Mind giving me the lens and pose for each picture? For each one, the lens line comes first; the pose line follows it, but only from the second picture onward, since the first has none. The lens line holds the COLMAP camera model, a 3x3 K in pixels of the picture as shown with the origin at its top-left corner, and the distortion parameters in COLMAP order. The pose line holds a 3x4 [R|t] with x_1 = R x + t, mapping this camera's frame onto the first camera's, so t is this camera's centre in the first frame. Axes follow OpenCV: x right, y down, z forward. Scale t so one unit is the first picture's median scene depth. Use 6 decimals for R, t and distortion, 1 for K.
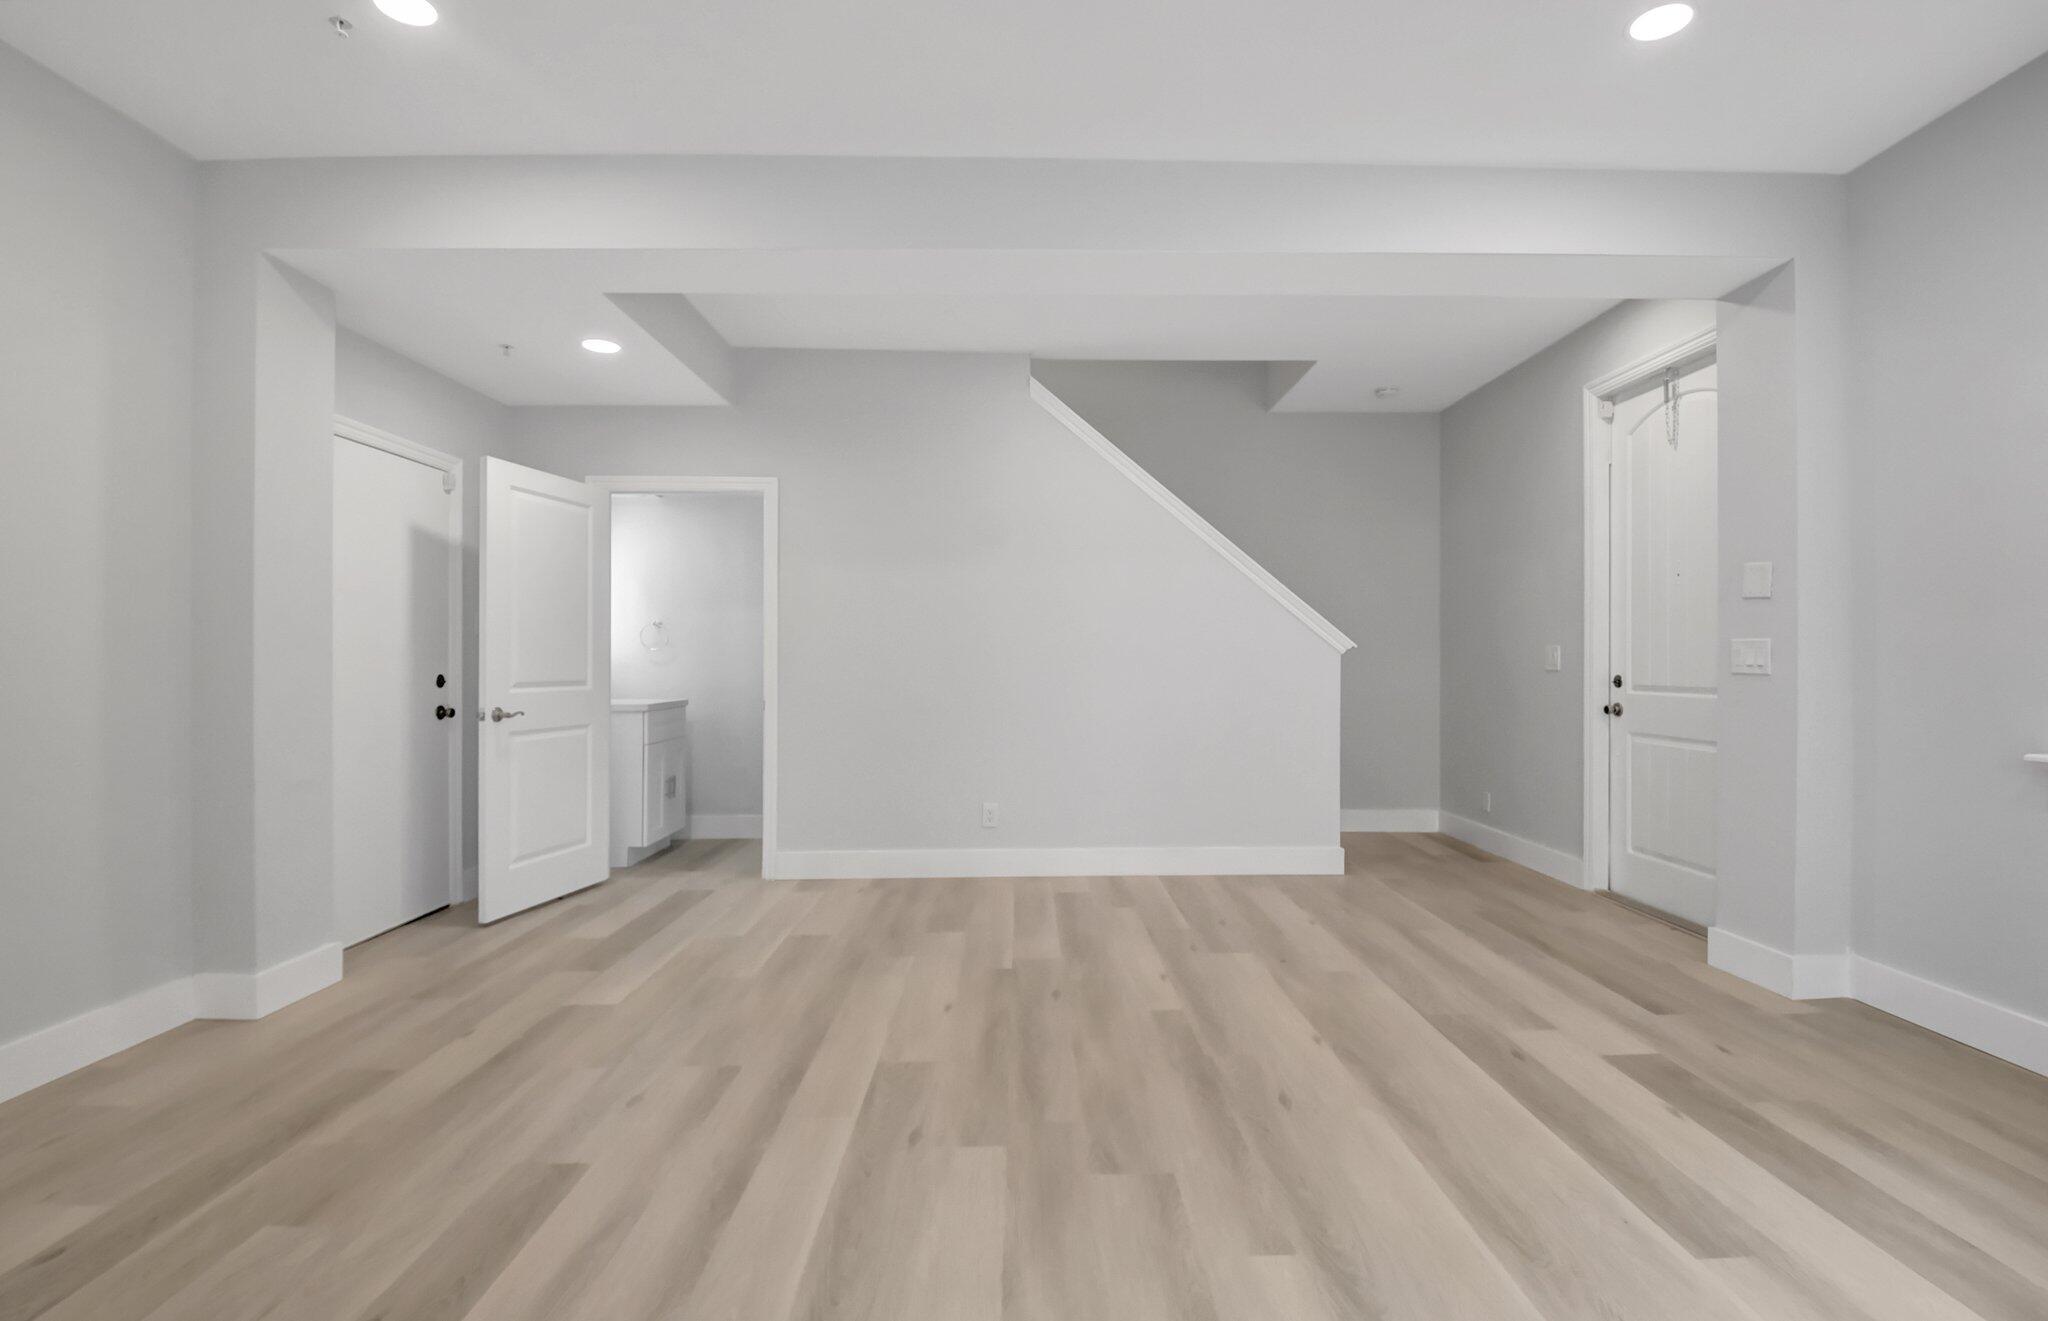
lens RADIAL K [[912.0, 0, 1024.0], [0, 912.0, 660.5], [0, 0, 1]] dist [0.043145, -0.049465]
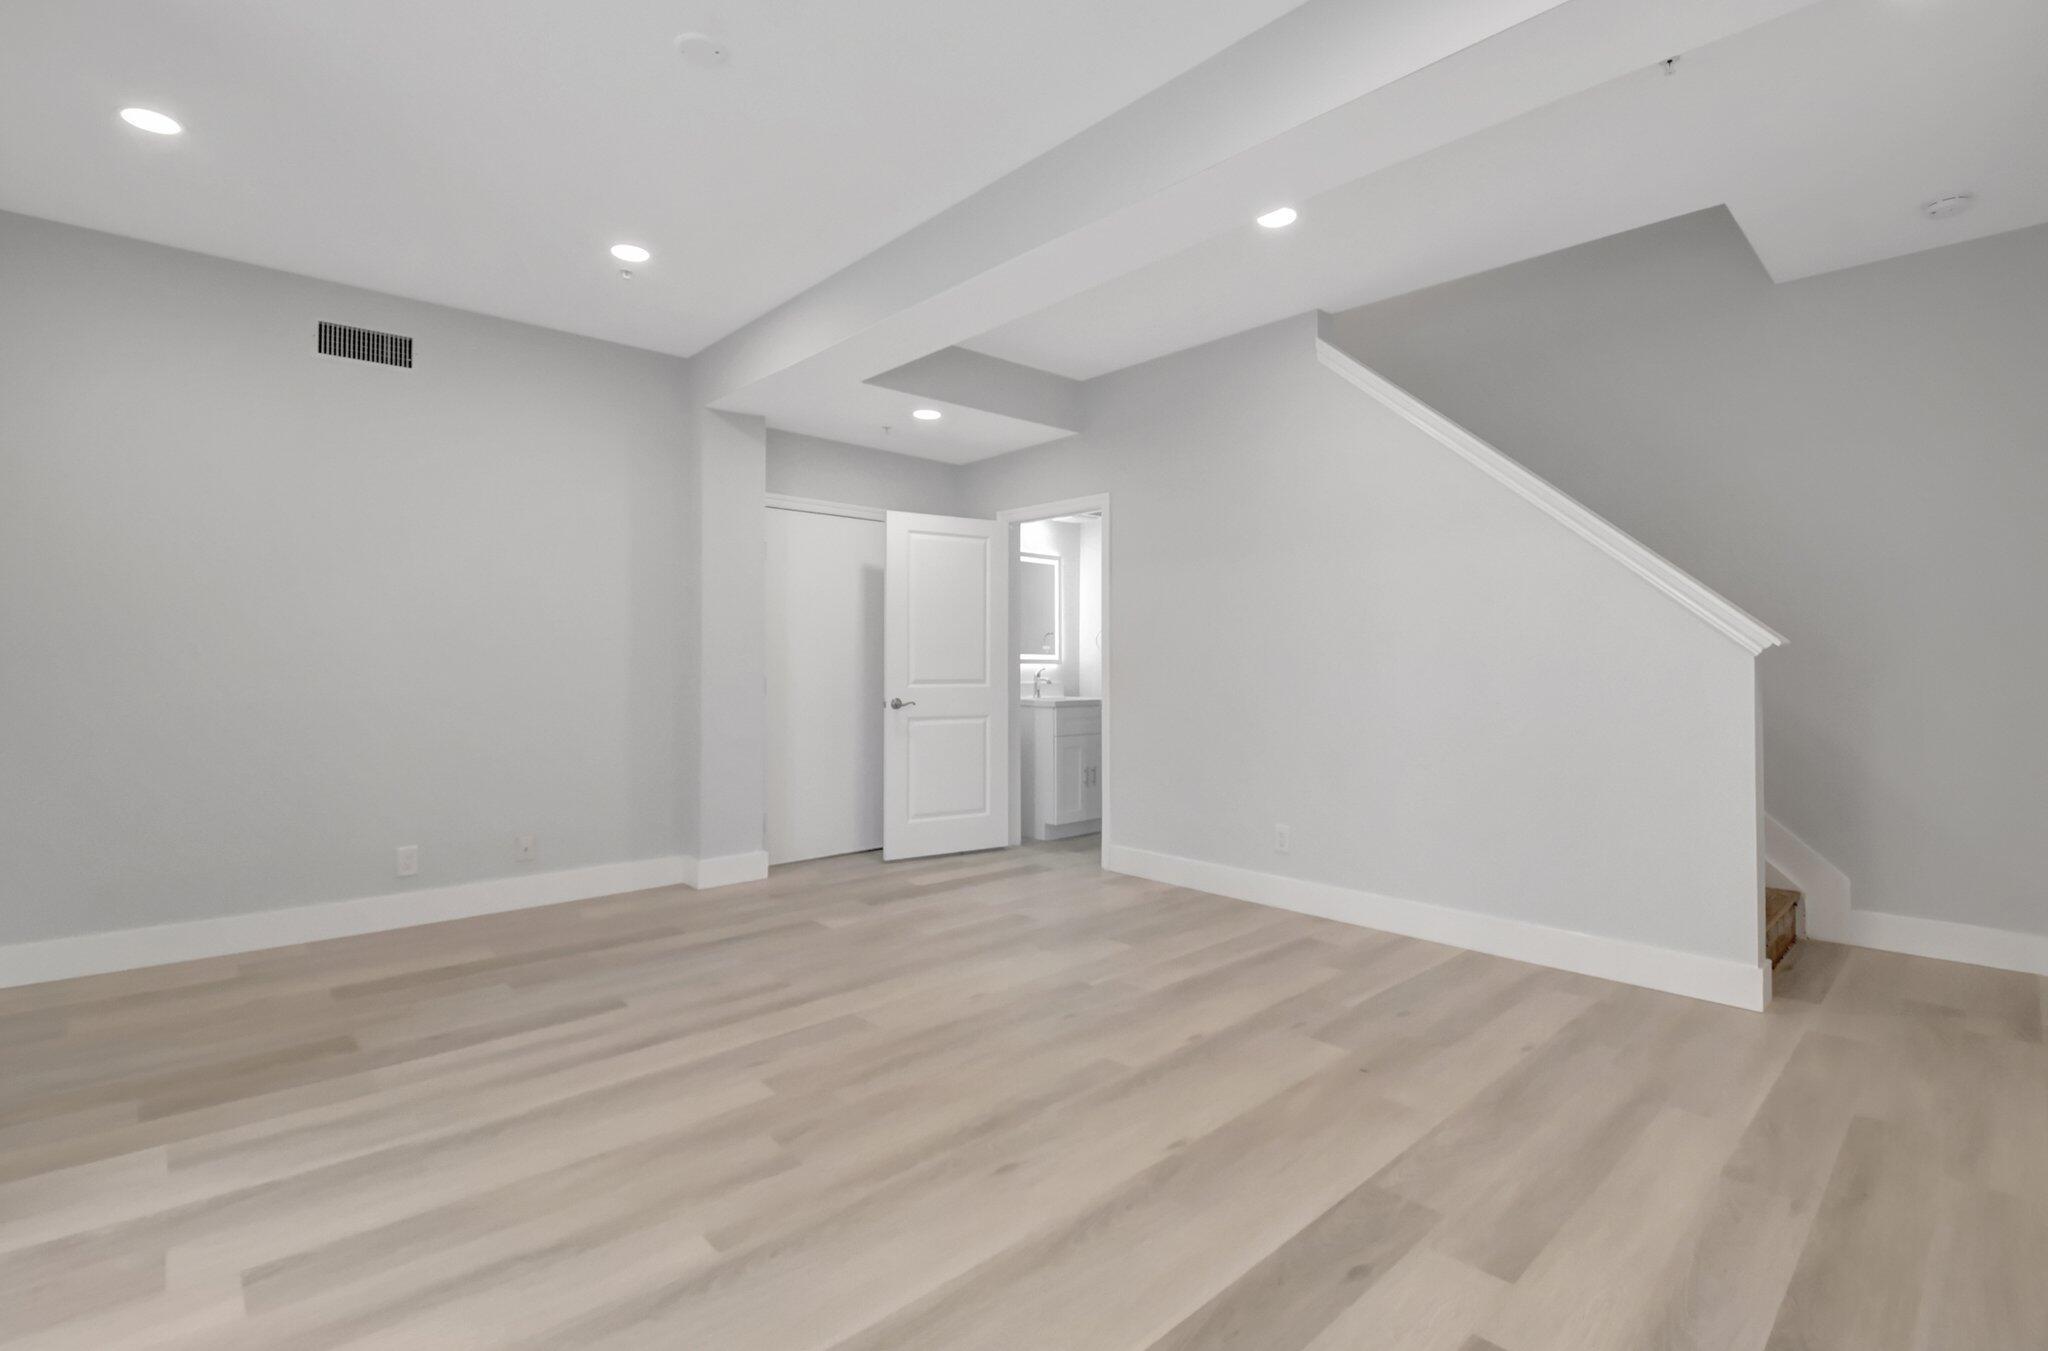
lens RADIAL K [[933.3, 0, 1024.2], [0, 933.3, 643.3], [0, 0, 1]] dist [0.000621, -0.013458]
pose [[0.673249, -0.012044, -0.739318, 0.557305], [-0.003946, 0.999795, -0.019881, -0.001884], [0.739405, 0.016302, 0.673063, 0.239237]]
